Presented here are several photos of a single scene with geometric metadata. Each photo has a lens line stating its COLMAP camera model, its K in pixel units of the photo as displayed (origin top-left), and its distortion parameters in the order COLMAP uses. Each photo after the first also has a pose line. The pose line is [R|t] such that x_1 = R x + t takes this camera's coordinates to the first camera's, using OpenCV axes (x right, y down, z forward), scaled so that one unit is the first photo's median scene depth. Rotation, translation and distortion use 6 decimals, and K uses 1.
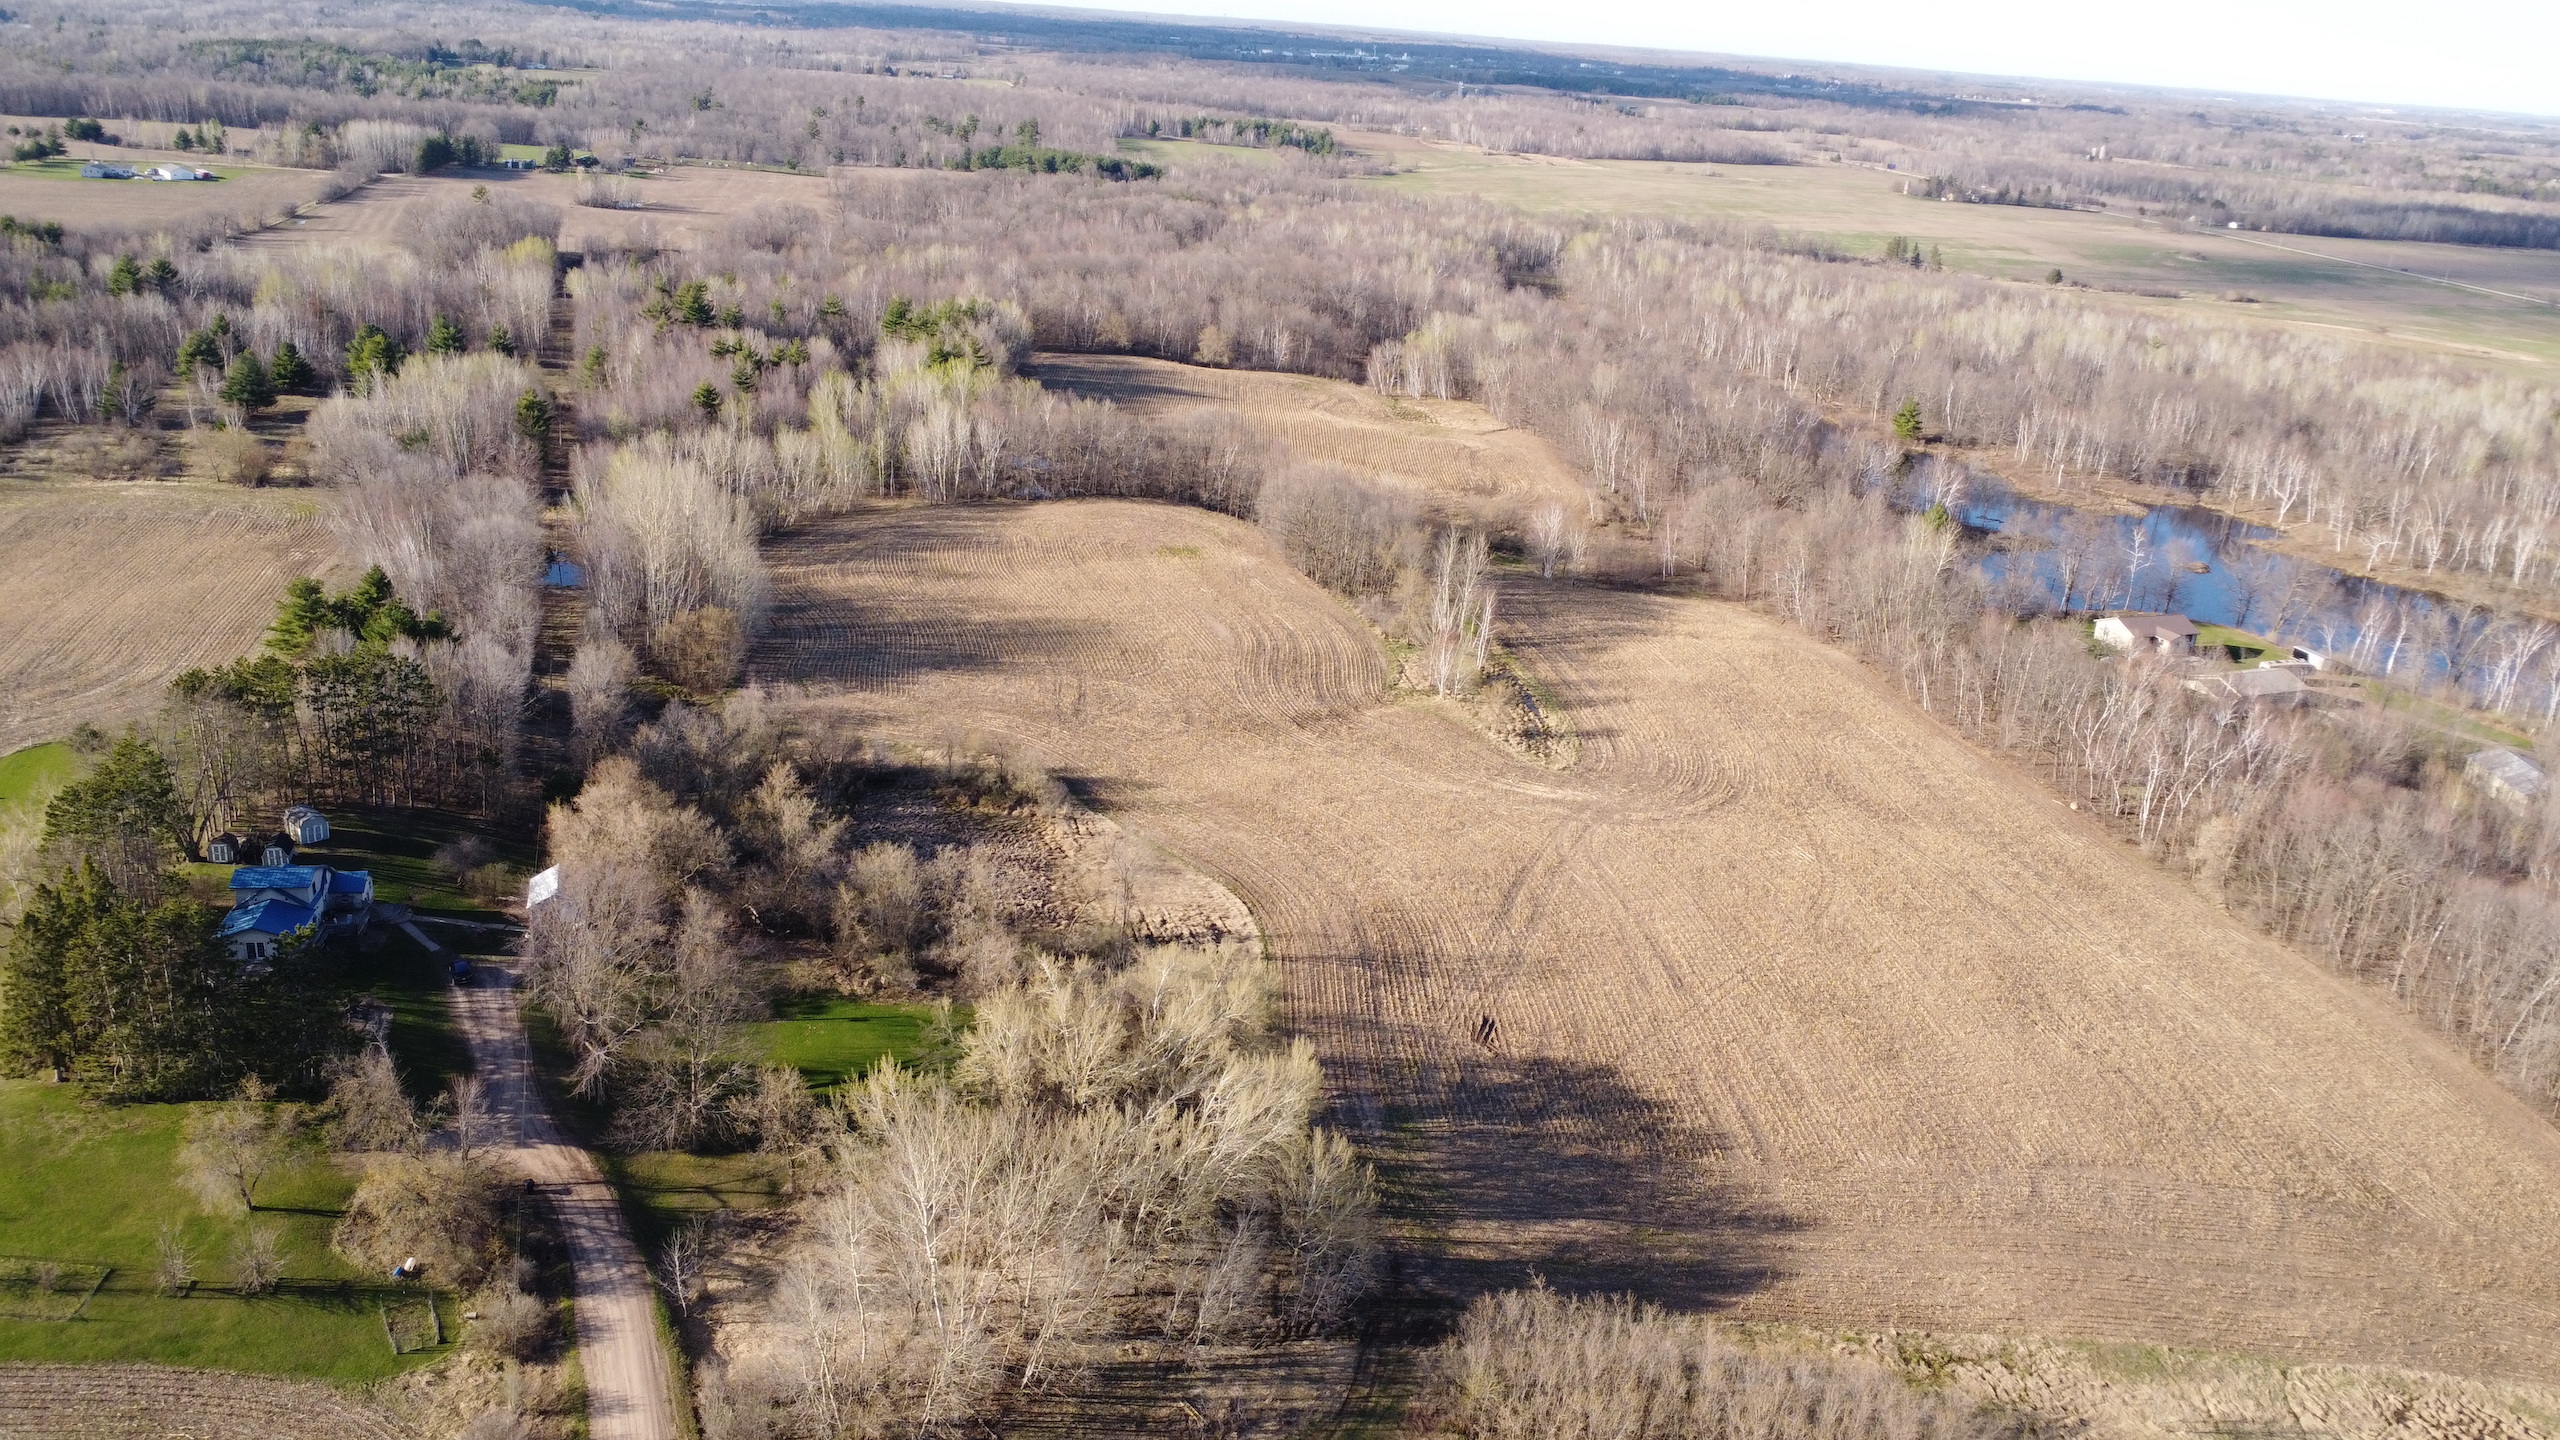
lens RADIAL K [[1927.8, 0, 1291.8], [0, 1927.8, 730.6], [0, 0, 1]] dist [0.000656, -0.001509]
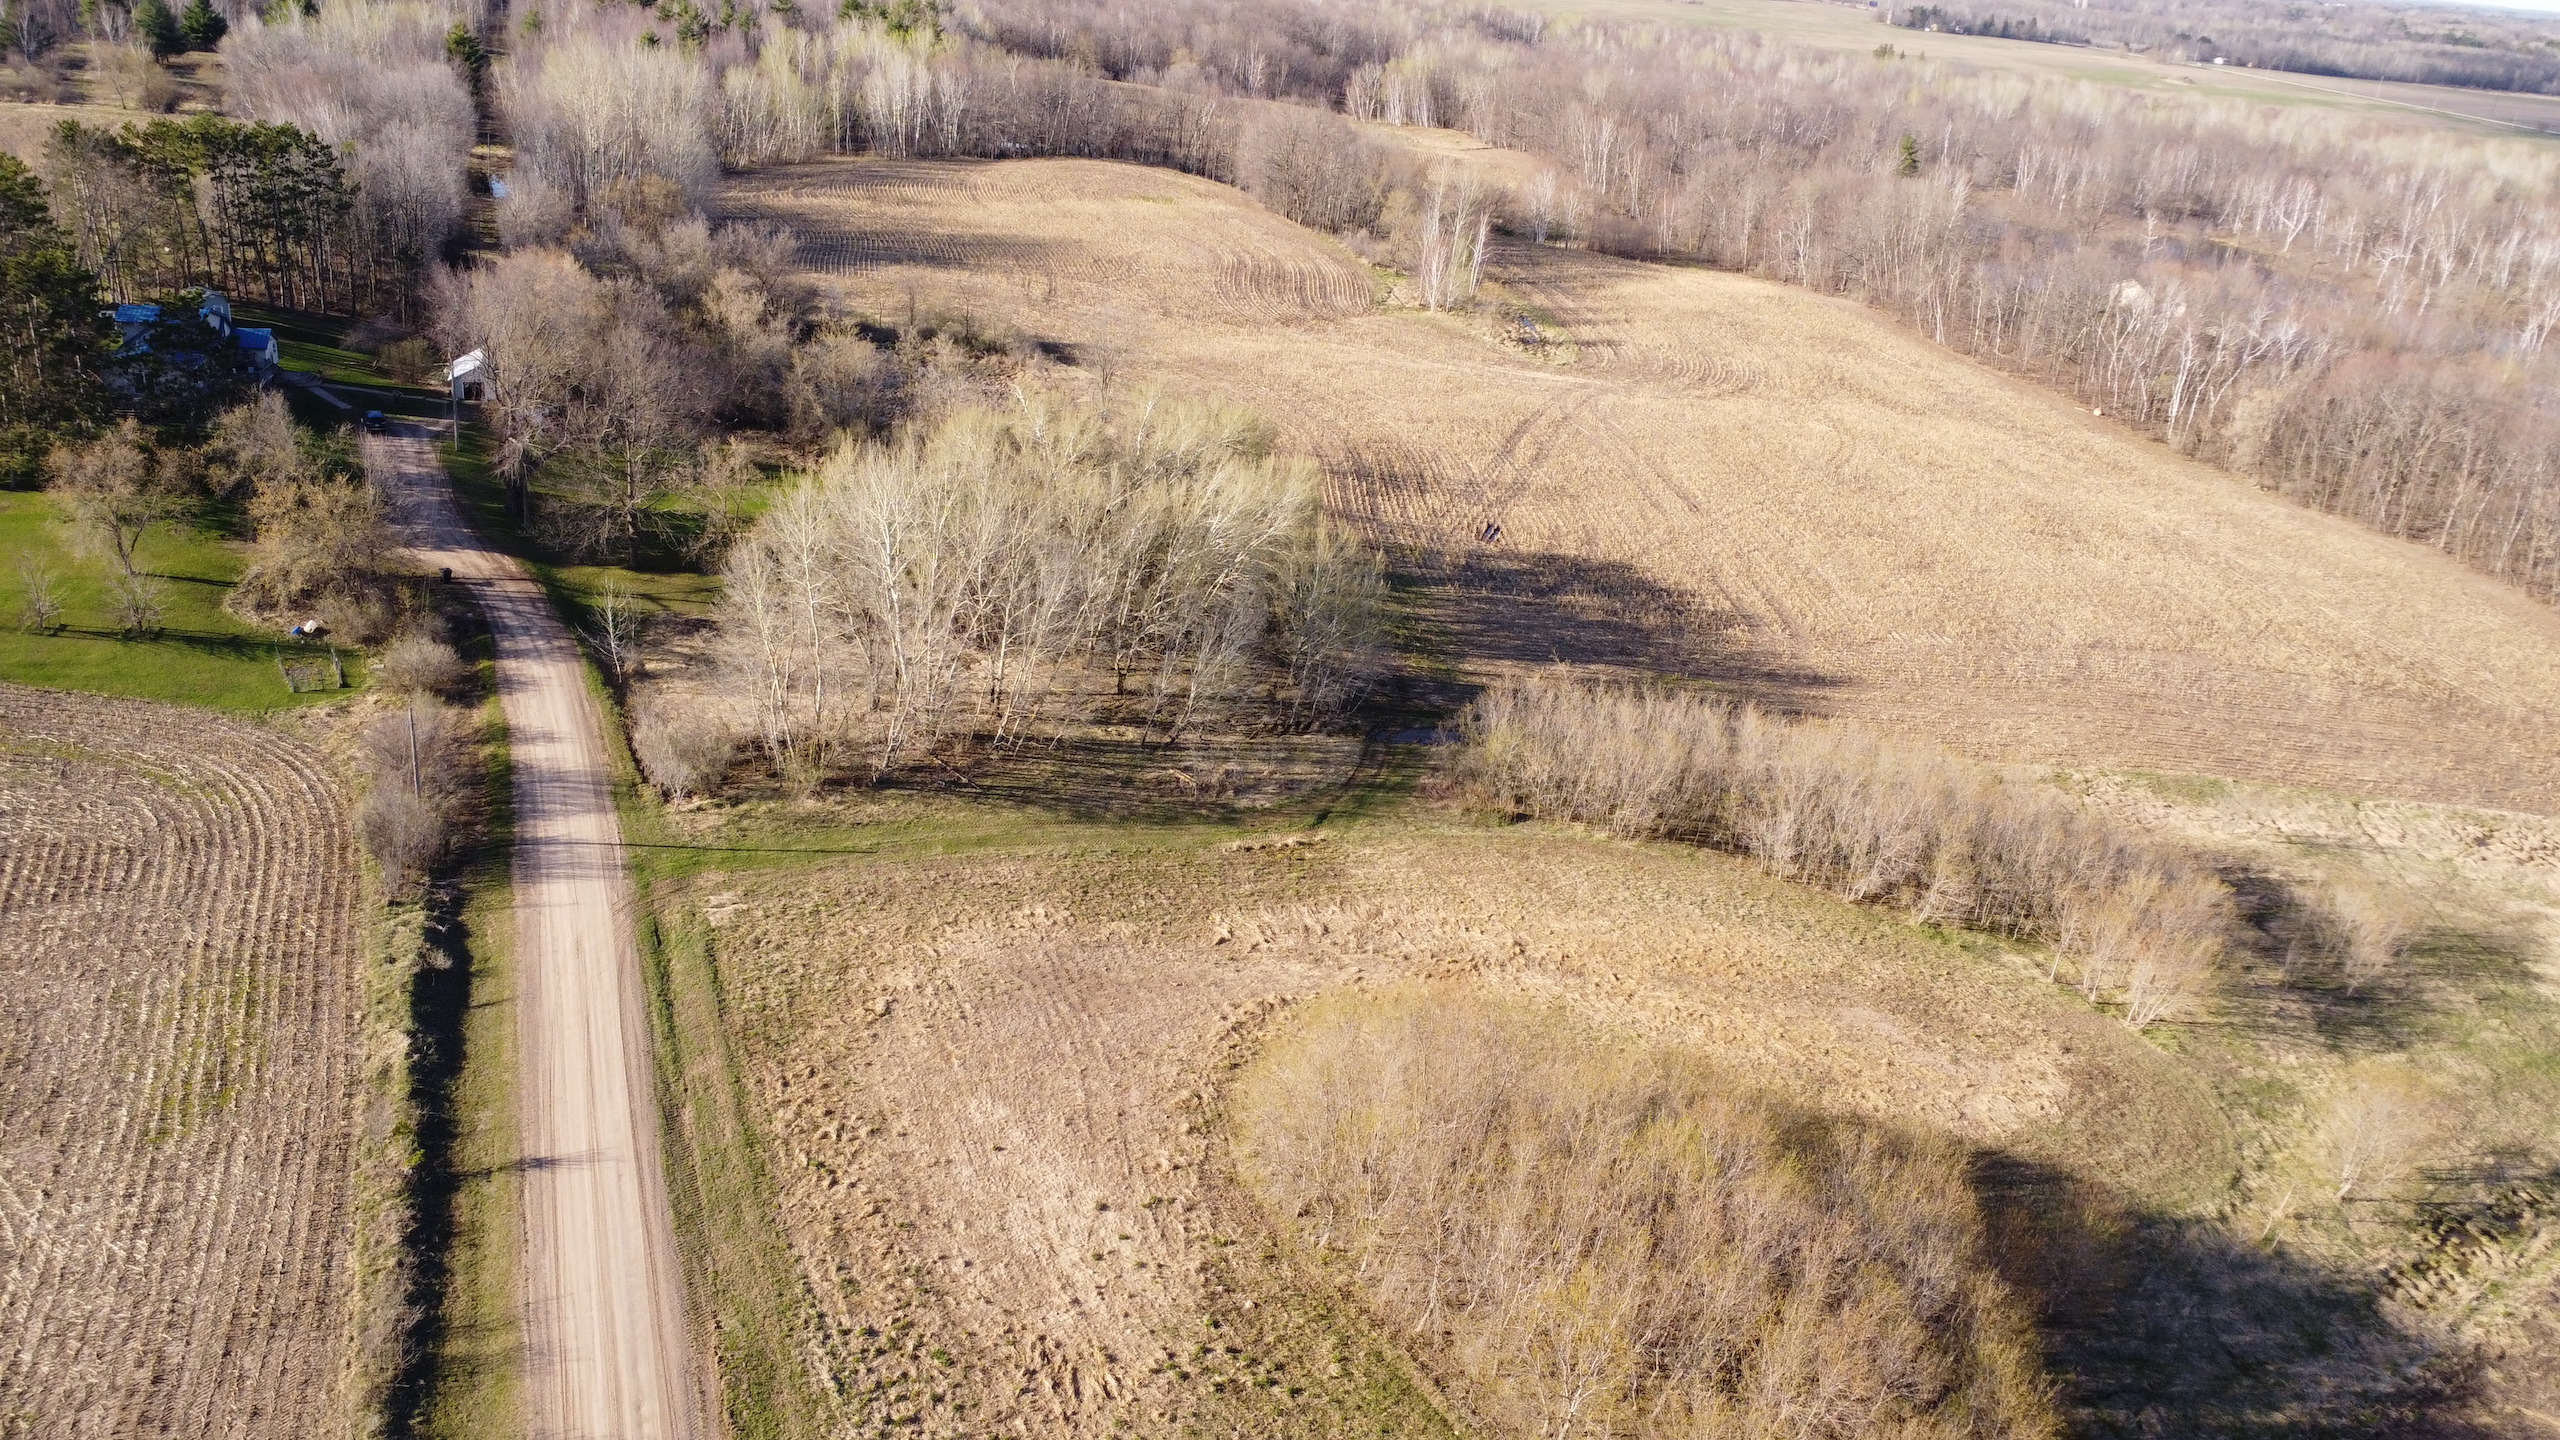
lens RADIAL K [[1927.8, 0, 1293.1], [0, 1927.8, 733.4], [0, 0, 1]] dist [0.000656, -0.001509]
pose [[0.999672, 0.011303, 0.022978, -0.013242], [-0.012599, 0.998291, 0.057073, 0.173750], [-0.022293, -0.057343, 0.998106, 0.059140]]
